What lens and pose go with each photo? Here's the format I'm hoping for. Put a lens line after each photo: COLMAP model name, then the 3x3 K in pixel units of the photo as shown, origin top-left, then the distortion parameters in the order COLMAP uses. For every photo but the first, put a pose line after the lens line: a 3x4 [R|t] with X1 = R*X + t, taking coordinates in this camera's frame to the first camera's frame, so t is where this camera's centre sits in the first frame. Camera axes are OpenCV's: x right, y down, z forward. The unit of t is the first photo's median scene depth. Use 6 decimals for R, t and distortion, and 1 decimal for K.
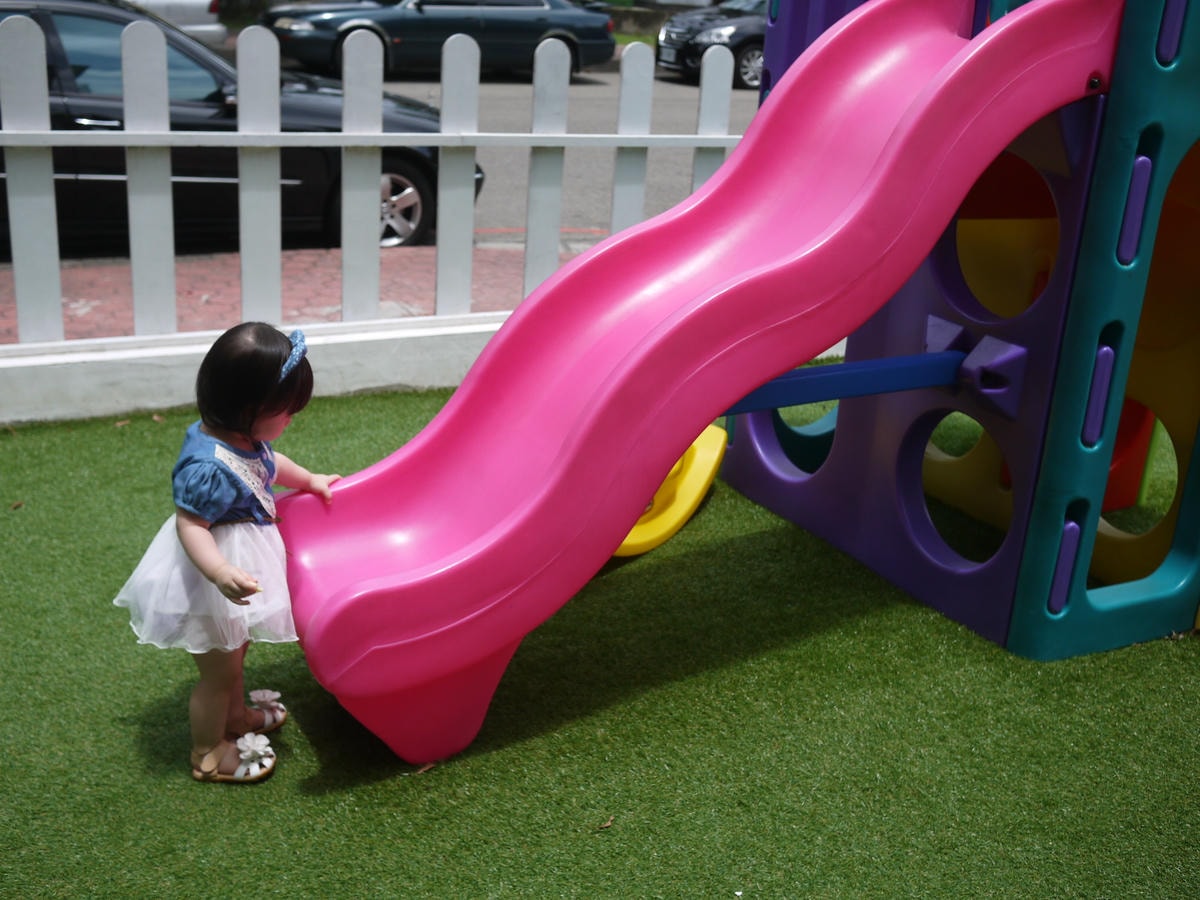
lens RADIAL K [[1341.7, 0, 600.0], [0, 1341.7, 450.0], [0, 0, 1]] dist [-0.014687, 0.015329]
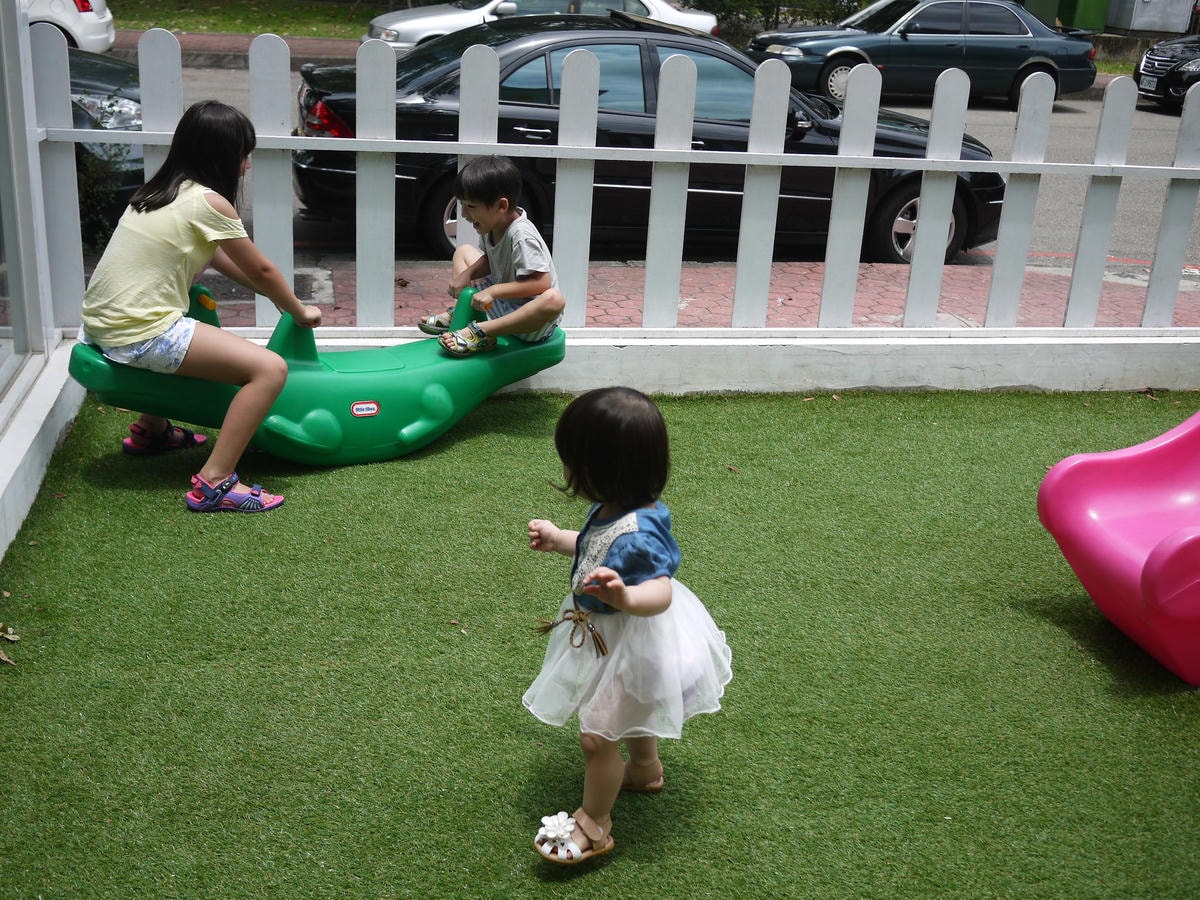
lens RADIAL K [[1341.7, 0, 600.0], [0, 1341.7, 450.0], [0, 0, 1]] dist [-0.014687, 0.015329]
pose [[0.958830, 0.086396, -0.270521, -0.203985], [-0.090095, 0.995932, -0.001263, 0.042153], [0.269312, 0.025583, 0.962713, -0.190132]]
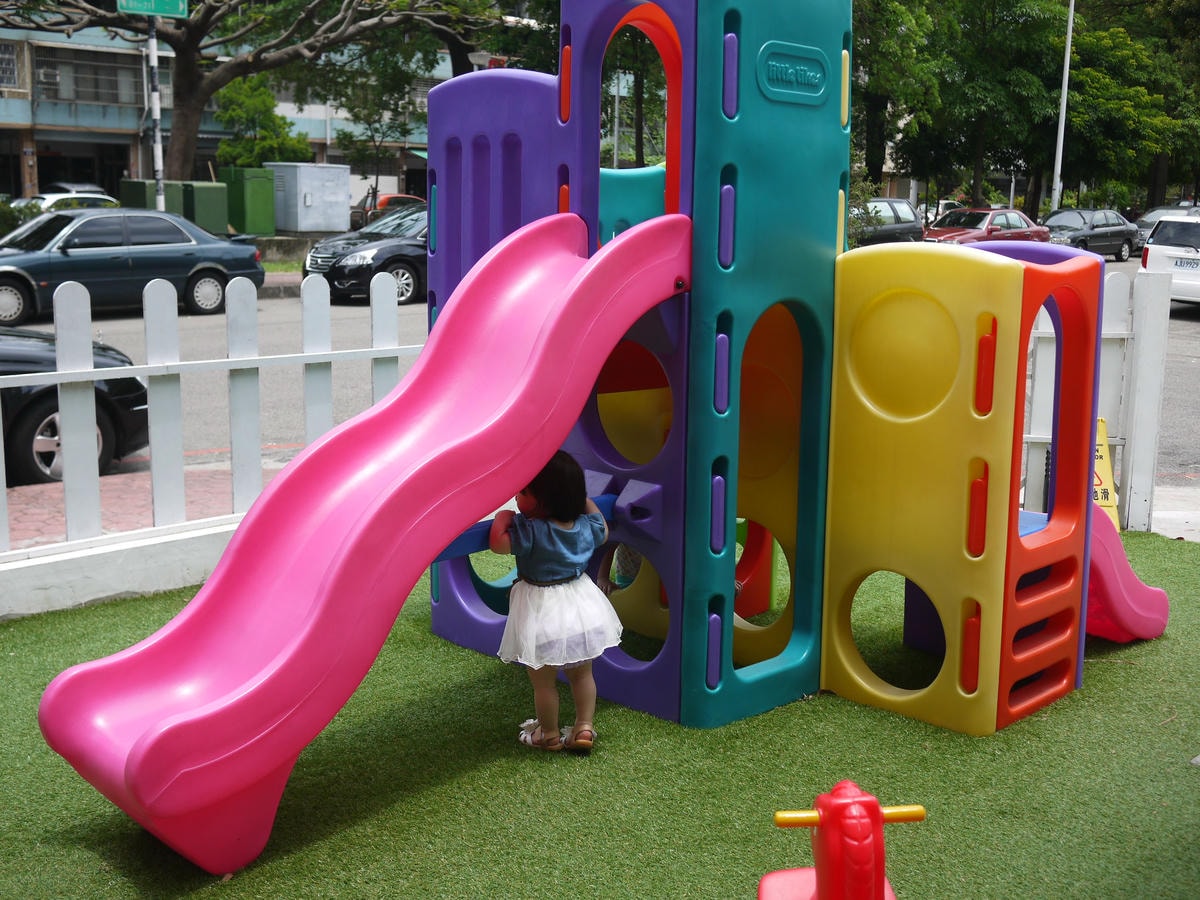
lens RADIAL K [[1341.7, 0, 600.0], [0, 1341.7, 450.0], [0, 0, 1]] dist [-0.014687, 0.015329]
pose [[0.963390, -0.100501, 0.248556, -0.041429], [0.137107, 0.981367, -0.134615, 0.040957], [-0.230396, 0.163766, 0.959218, -0.169577]]
